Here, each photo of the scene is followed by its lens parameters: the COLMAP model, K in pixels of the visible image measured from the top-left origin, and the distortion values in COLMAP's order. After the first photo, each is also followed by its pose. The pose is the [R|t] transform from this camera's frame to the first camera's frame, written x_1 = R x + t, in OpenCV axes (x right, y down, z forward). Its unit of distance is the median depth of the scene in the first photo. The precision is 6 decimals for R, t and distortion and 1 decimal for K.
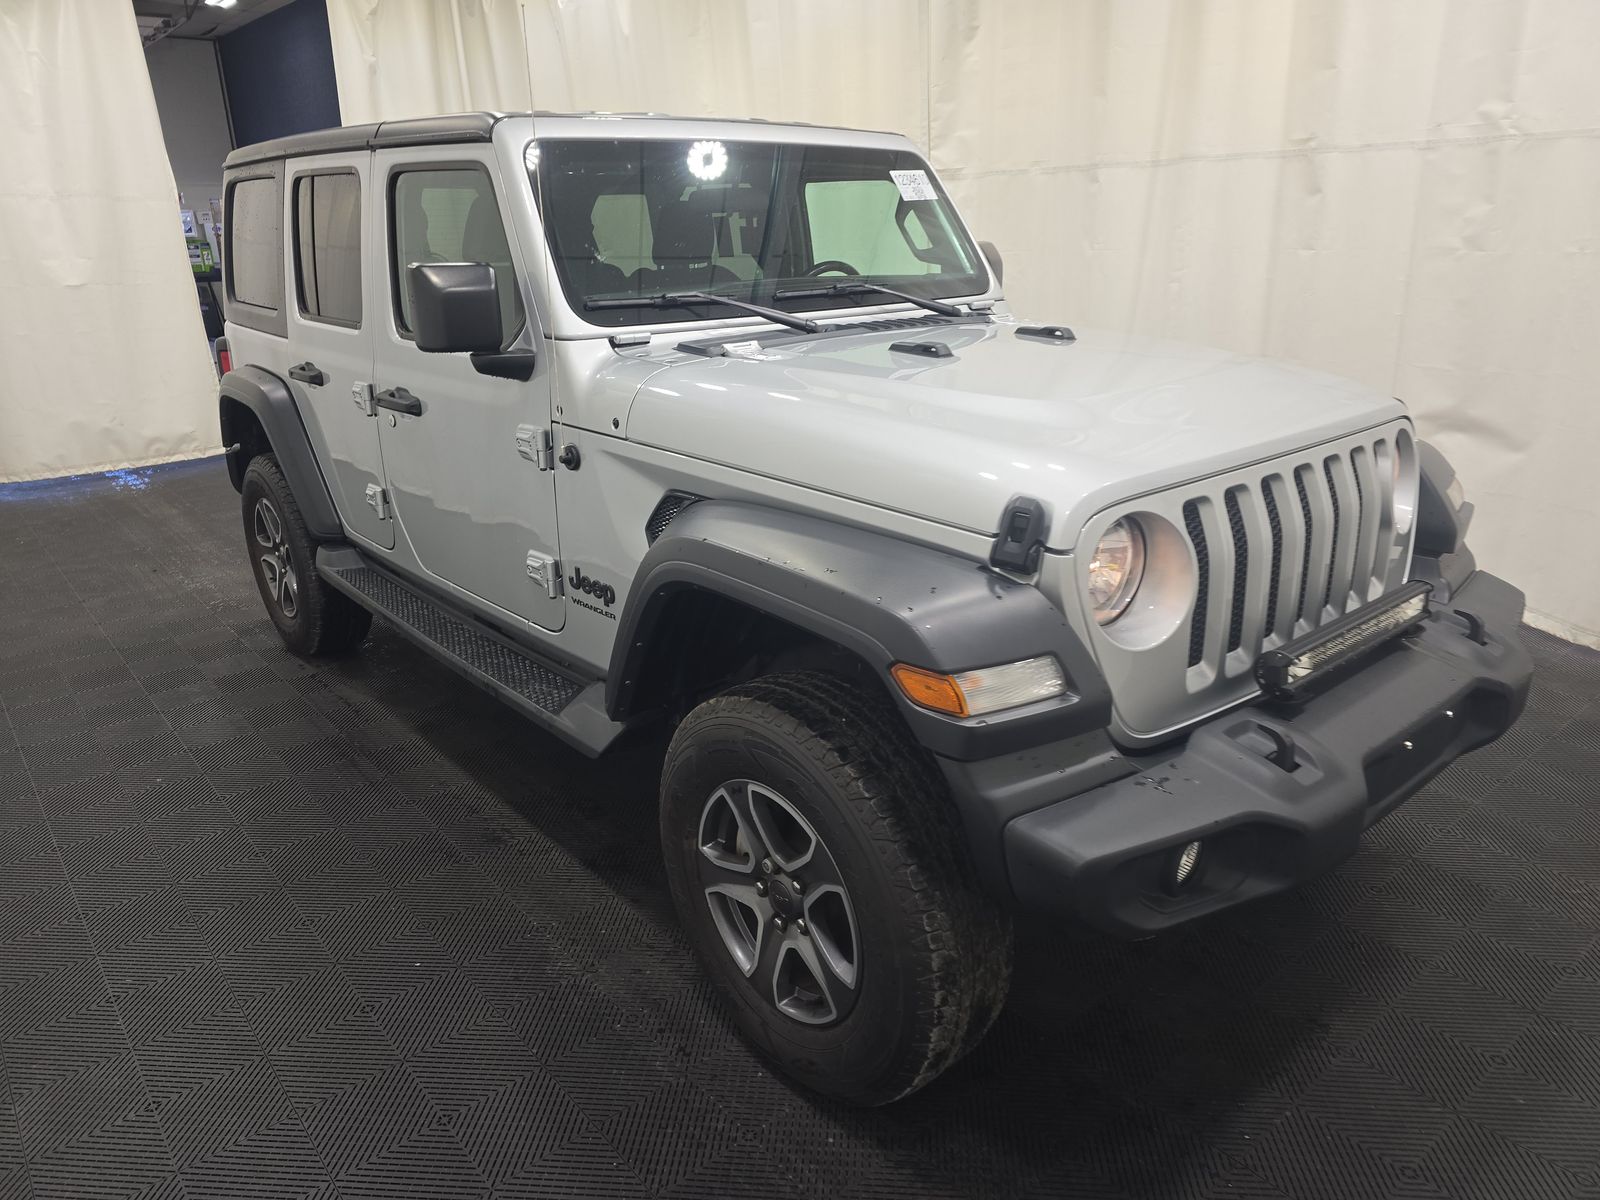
lens RADIAL K [[1161.2, 0, 803.6], [0, 1161.2, 610.2], [0, 0, 1]] dist [0.073929, -0.076604]
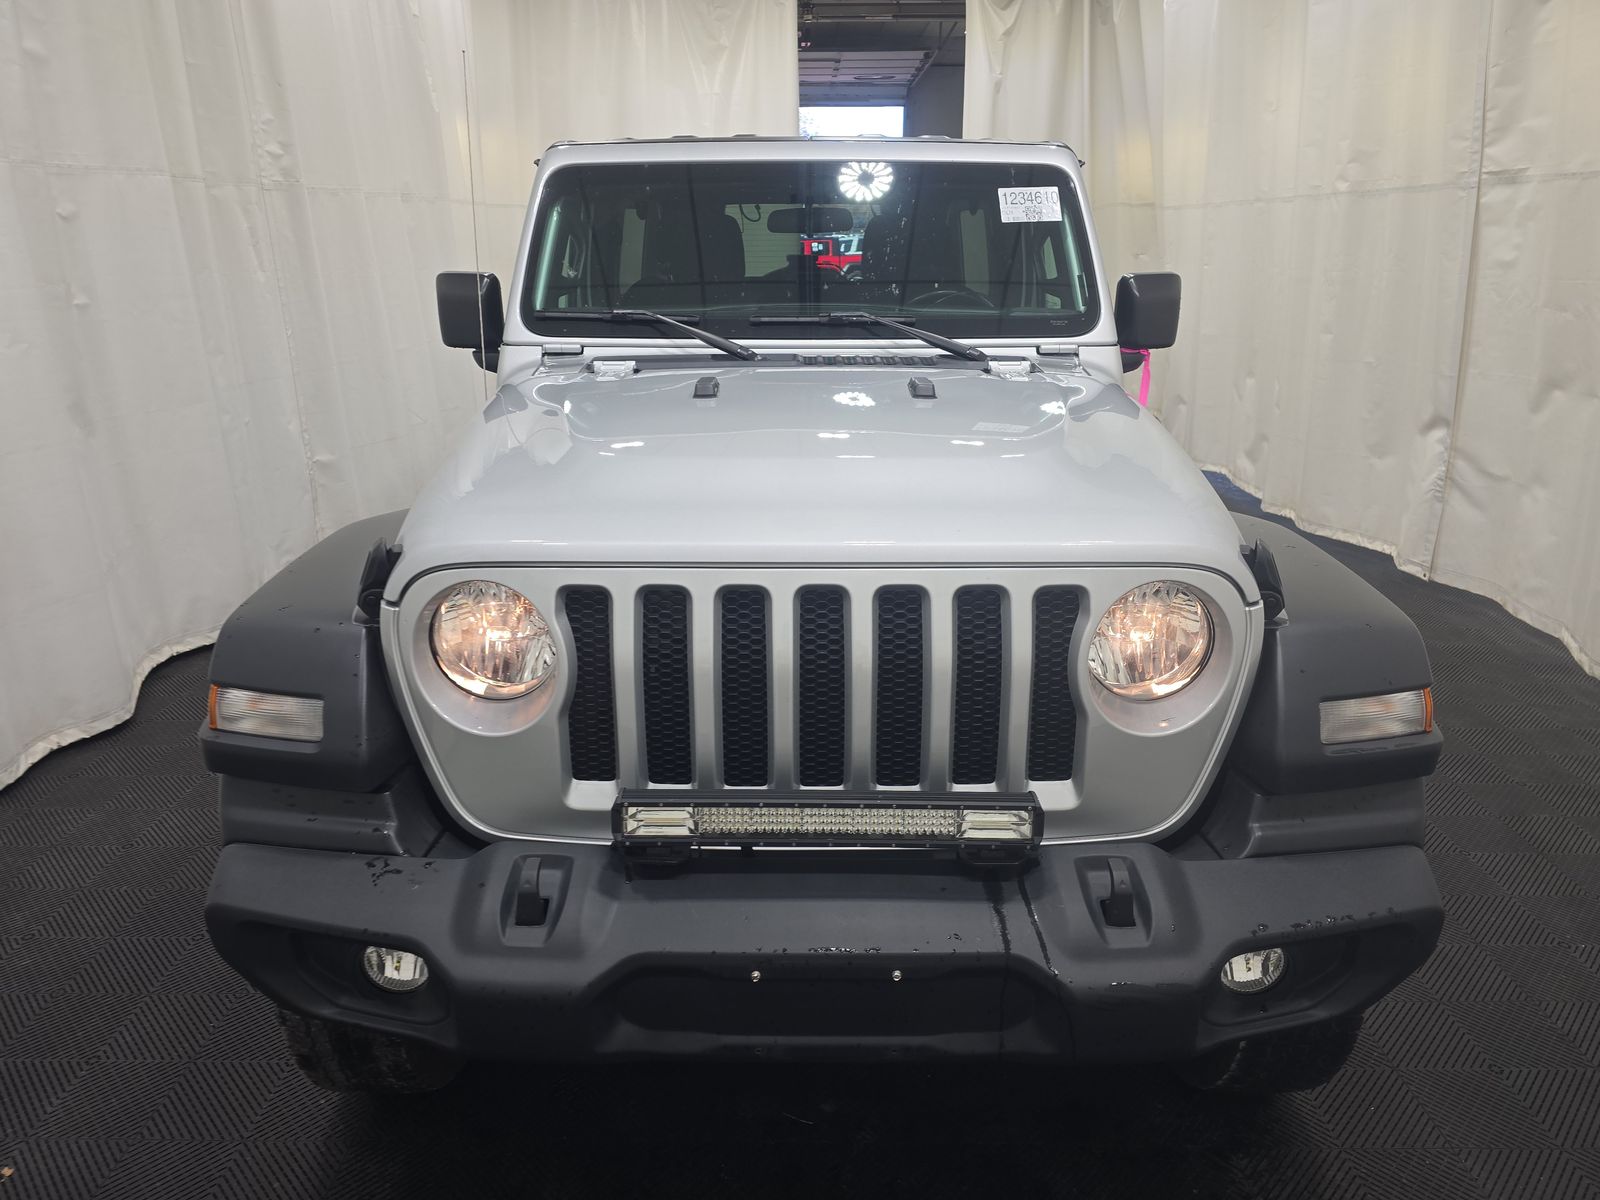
lens RADIAL K [[1075.6, 0, 799.8], [0, 1075.6, 593.5], [0, 0, 1]] dist [0.047320, -0.001703]
pose [[0.748908, 0.234786, -0.619687, 0.533683], [-0.225474, 0.969618, 0.094876, -0.115912], [0.623135, 0.068670, 0.779094, 0.264376]]
